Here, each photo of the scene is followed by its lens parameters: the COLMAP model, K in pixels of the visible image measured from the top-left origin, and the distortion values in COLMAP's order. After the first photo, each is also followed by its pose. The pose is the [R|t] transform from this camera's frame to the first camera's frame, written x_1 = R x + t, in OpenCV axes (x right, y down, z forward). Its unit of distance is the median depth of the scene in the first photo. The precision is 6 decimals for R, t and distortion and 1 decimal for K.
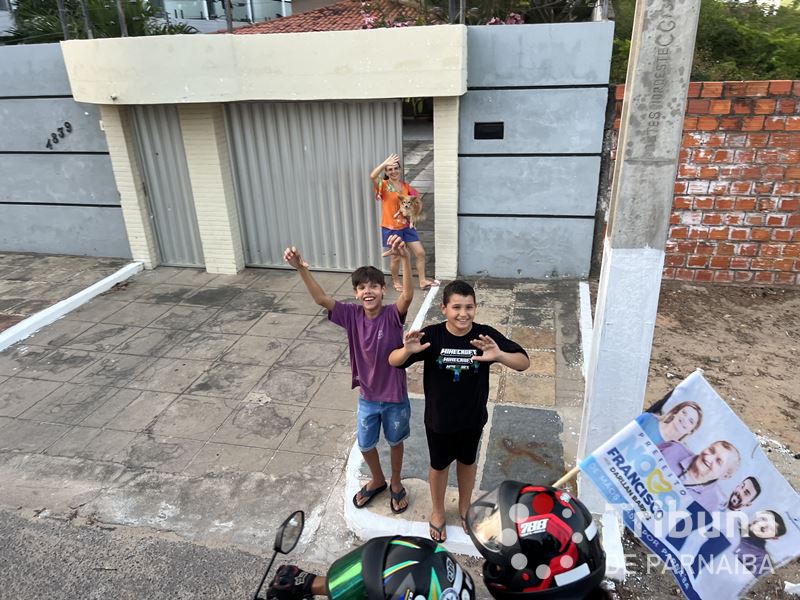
lens RADIAL K [[611.9, 0, 400.0], [0, 611.9, 300.0], [0, 0, 1]] dist [0.020644, -0.000701]
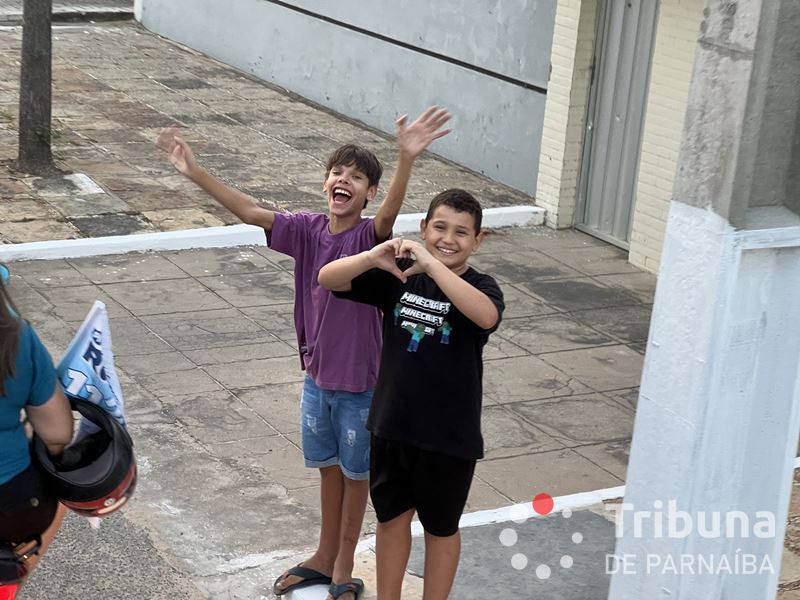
lens RADIAL K [[1759.5, 0, 400.0], [0, 1759.5, 300.0], [0, 0, 1]] dist [0.026860, 0.470744]
pose [[0.680809, 0.296910, -0.669585, 0.499363], [-0.383245, 0.923434, 0.019803, 0.023751], [0.624197, 0.243133, 0.742472, -0.113232]]
